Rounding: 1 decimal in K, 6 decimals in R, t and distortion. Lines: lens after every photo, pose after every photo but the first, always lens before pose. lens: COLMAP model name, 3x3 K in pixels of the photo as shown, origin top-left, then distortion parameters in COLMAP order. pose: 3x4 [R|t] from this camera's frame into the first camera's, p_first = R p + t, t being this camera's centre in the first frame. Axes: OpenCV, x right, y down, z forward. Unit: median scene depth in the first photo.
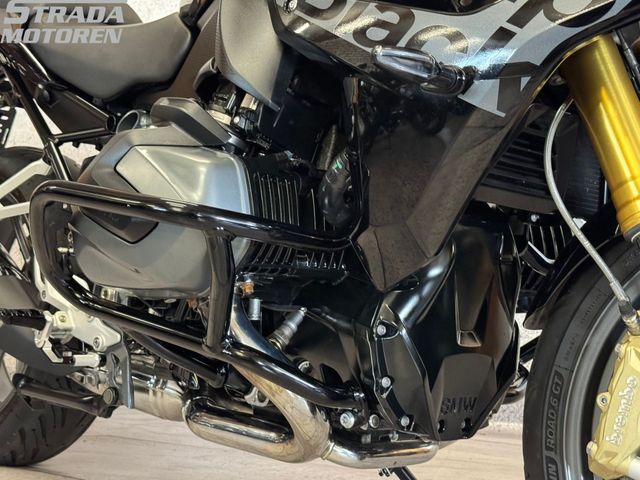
lens RADIAL K [[1001.9, 0, 318.6], [0, 1001.9, 237.2], [0, 0, 1]] dist [0.095007, 0.000000]
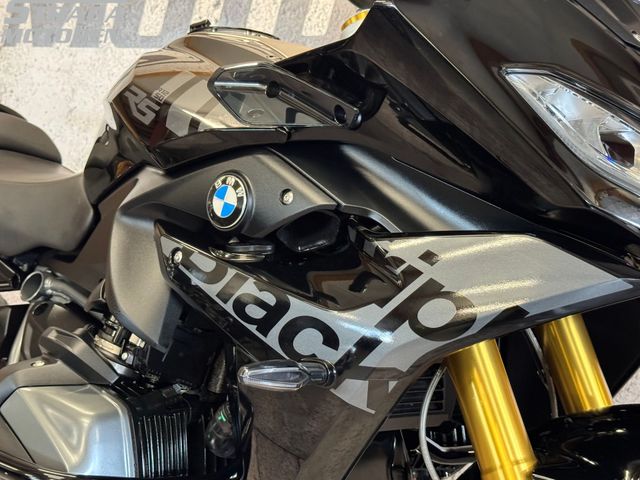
lens RADIAL K [[1001.9, 0, 324.4], [0, 1001.9, 240.6], [0, 0, 1]] dist [0.095007, 0.000000]
pose [[0.998376, 0.004355, 0.056798, 0.058873], [-0.004880, 0.999947, 0.009116, -0.237986], [-0.056755, -0.009378, 0.998344, -0.012231]]
